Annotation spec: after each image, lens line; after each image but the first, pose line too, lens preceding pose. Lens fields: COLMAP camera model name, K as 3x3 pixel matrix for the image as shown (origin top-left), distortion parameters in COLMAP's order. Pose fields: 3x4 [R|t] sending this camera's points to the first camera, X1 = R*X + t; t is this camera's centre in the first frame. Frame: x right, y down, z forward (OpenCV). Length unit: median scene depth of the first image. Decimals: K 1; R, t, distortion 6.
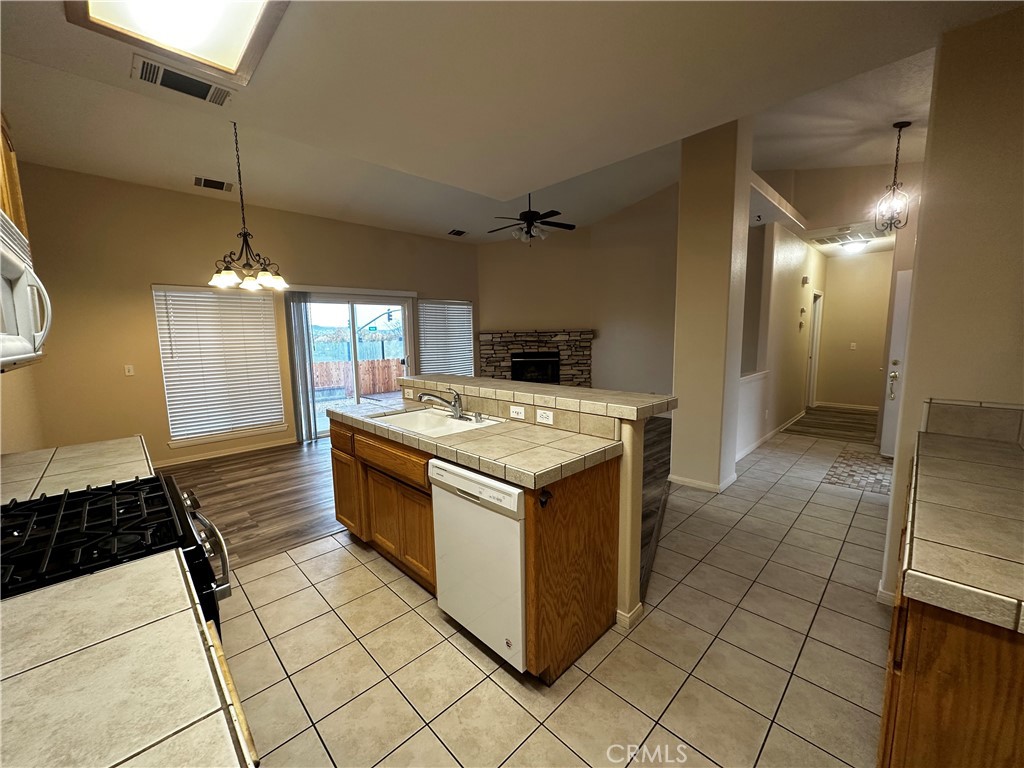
lens RADIAL K [[408.3, 0, 510.2], [0, 408.3, 384.5], [0, 0, 1]] dist [-0.000207, 0.000510]
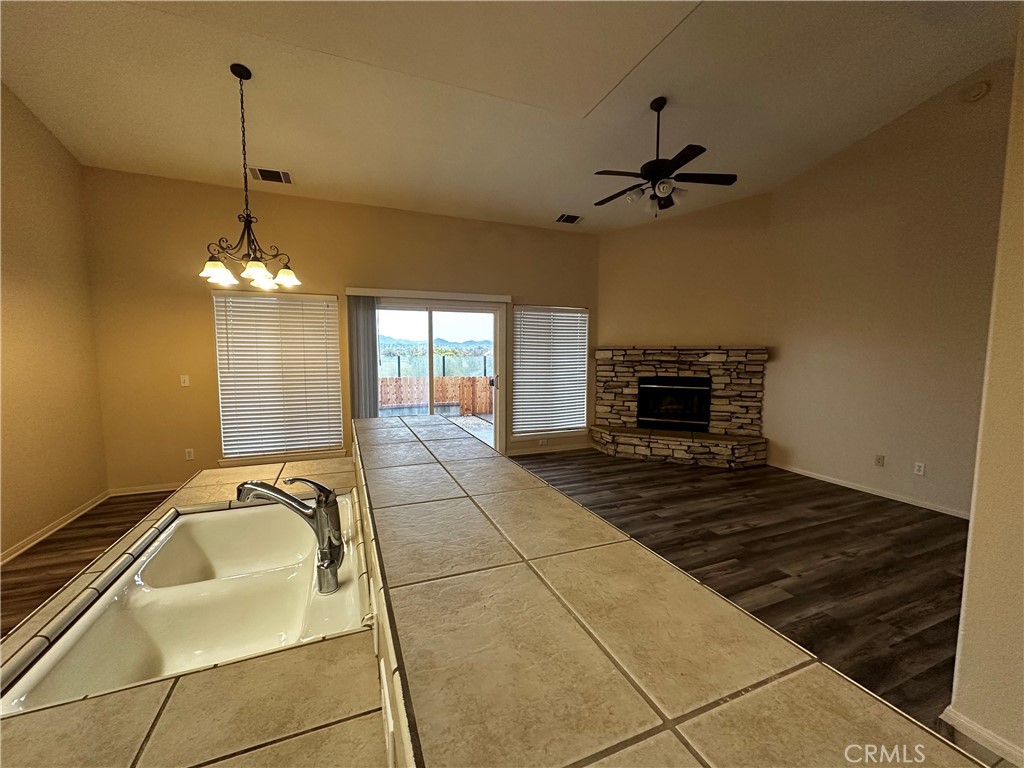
lens RADIAL K [[408.3, 0, 510.0], [0, 408.3, 384.4], [0, 0, 1]] dist [-0.000207, 0.000510]
pose [[0.926421, 0.050742, -0.373053, 0.064845], [-0.065264, 0.997519, -0.026392, -0.029303], [0.370788, 0.048797, 0.927435, 0.235939]]
